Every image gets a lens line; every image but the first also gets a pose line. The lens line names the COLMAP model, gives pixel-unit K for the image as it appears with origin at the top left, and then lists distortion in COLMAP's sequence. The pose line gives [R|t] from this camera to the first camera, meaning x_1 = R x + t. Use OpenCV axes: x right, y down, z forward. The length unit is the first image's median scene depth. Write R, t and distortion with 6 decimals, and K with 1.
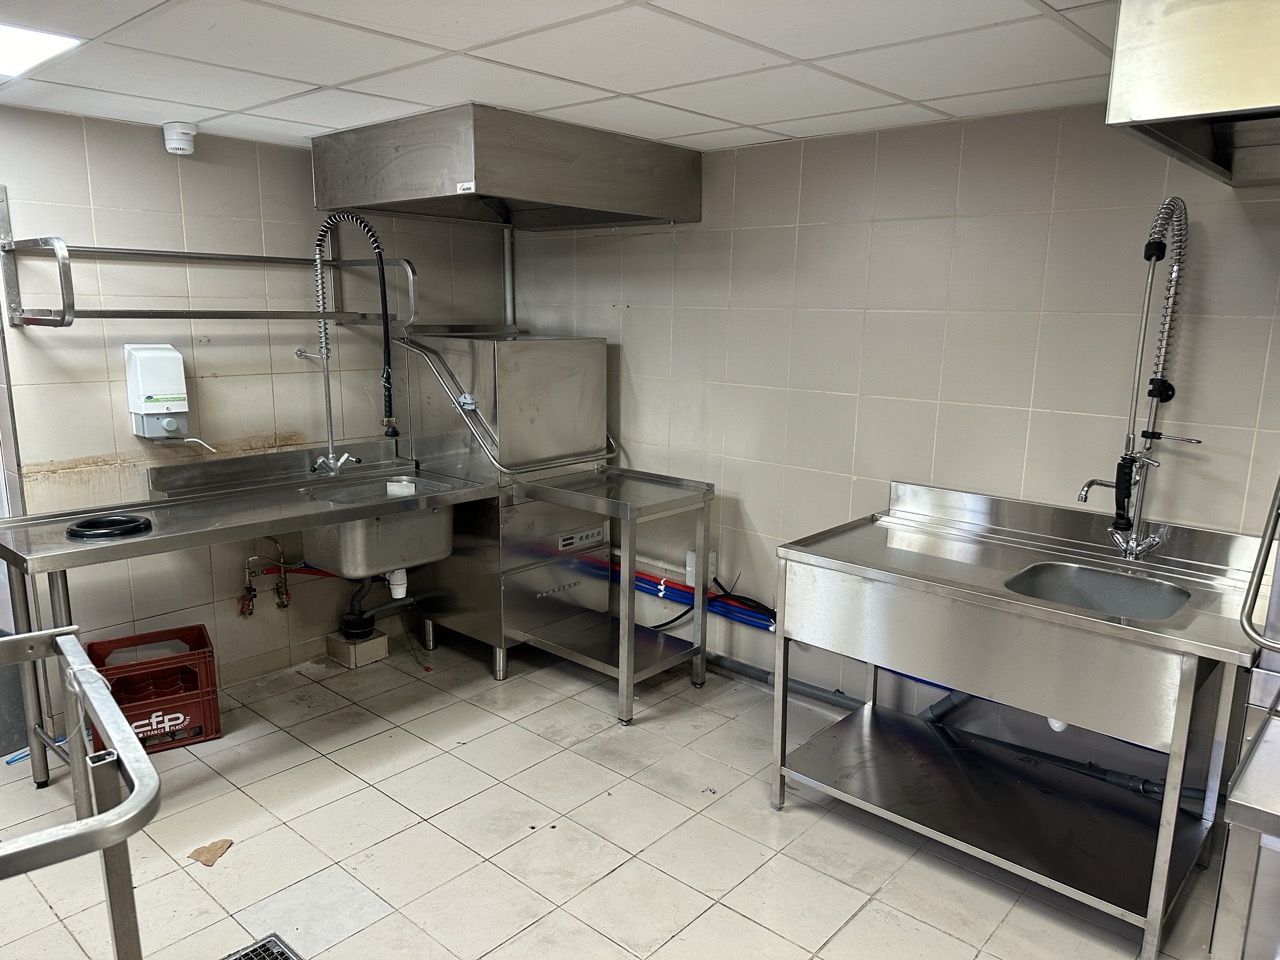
lens RADIAL K [[898.6, 0, 646.6], [0, 898.6, 485.9], [0, 0, 1]] dist [0.018063, -0.006238]
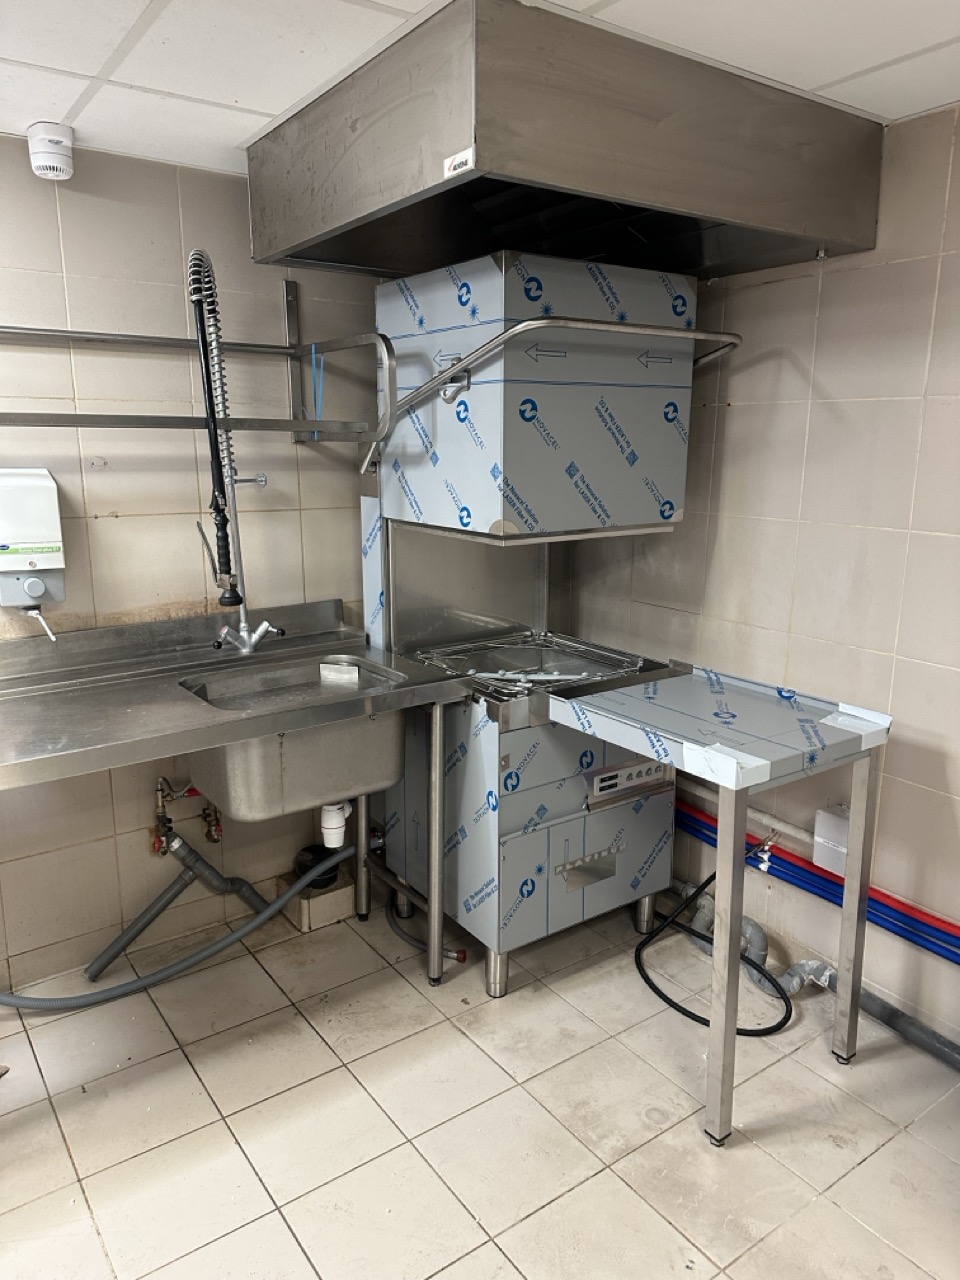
lens RADIAL K [[898.6, 0, 484.0], [0, 898.6, 649.0], [0, 0, 1]] dist [0.018063, -0.006238]
pose [[0.974486, 0.038238, -0.221166, -0.048130], [-0.032635, 0.999048, 0.028935, -0.050834], [0.222062, -0.020979, 0.974807, 0.402911]]
